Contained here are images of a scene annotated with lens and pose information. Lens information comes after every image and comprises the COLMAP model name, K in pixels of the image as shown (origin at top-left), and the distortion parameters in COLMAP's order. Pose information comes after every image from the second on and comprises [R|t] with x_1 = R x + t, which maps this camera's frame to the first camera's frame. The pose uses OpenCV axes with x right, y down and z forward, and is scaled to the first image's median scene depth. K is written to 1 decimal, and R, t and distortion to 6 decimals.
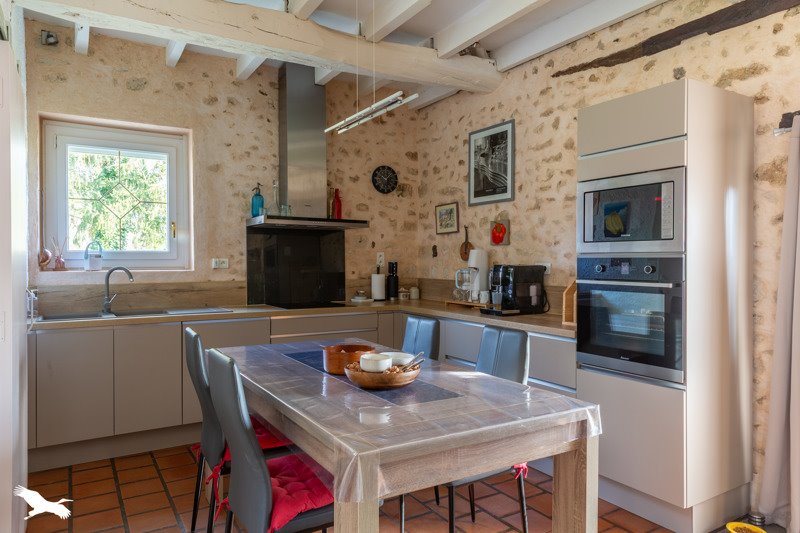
lens RADIAL K [[543.6, 0, 423.6], [0, 543.6, 265.0], [0, 0, 1]] dist [0.012077, -0.004783]
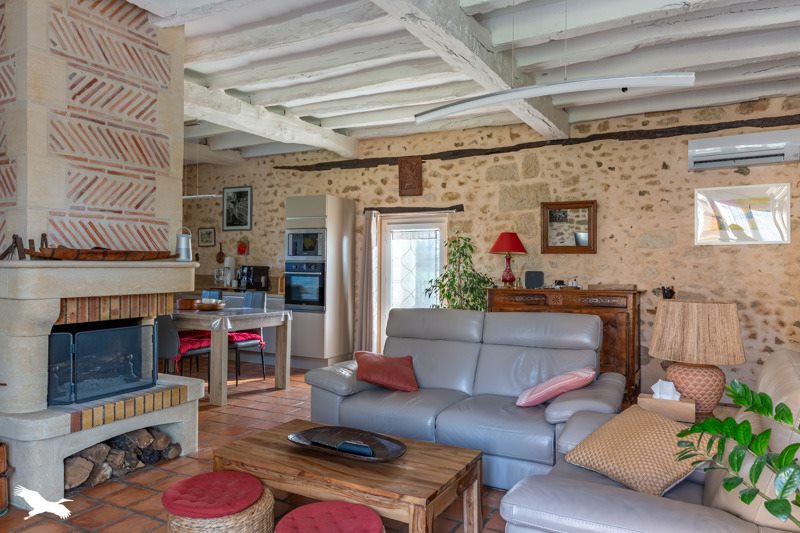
lens RADIAL K [[543.6, 0, 405.3], [0, 543.6, 264.5], [0, 0, 1]] dist [0.012077, -0.004783]
pose [[0.882694, 0.011900, 0.469797, -0.247960], [-0.006882, 0.999899, -0.012396, 0.014938], [-0.469897, 0.007709, 0.882687, -0.898148]]
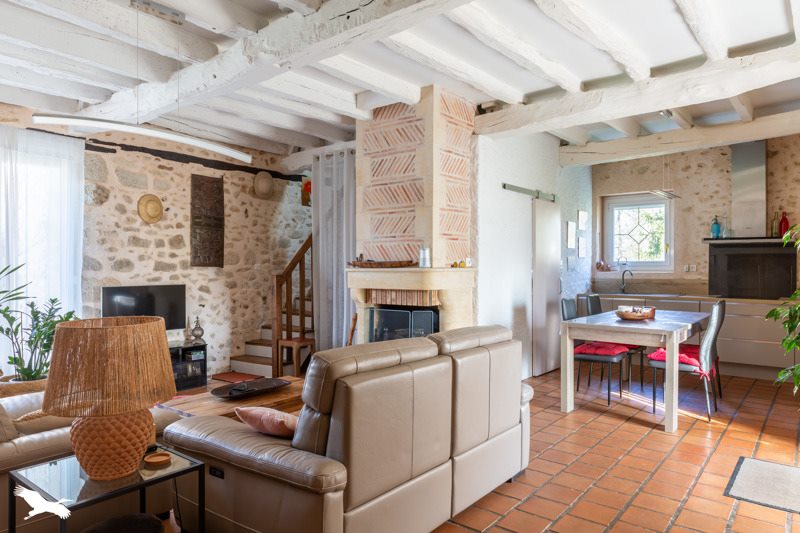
lens RADIAL K [[543.6, 0, 398.9], [0, 543.6, 269.4], [0, 0, 1]] dist [0.012077, -0.004783]
pose [[0.312905, 0.006350, -0.949763, 0.996798], [-0.007924, 0.999960, 0.004076, 0.000845], [0.949751, 0.006250, 0.312943, -0.364093]]
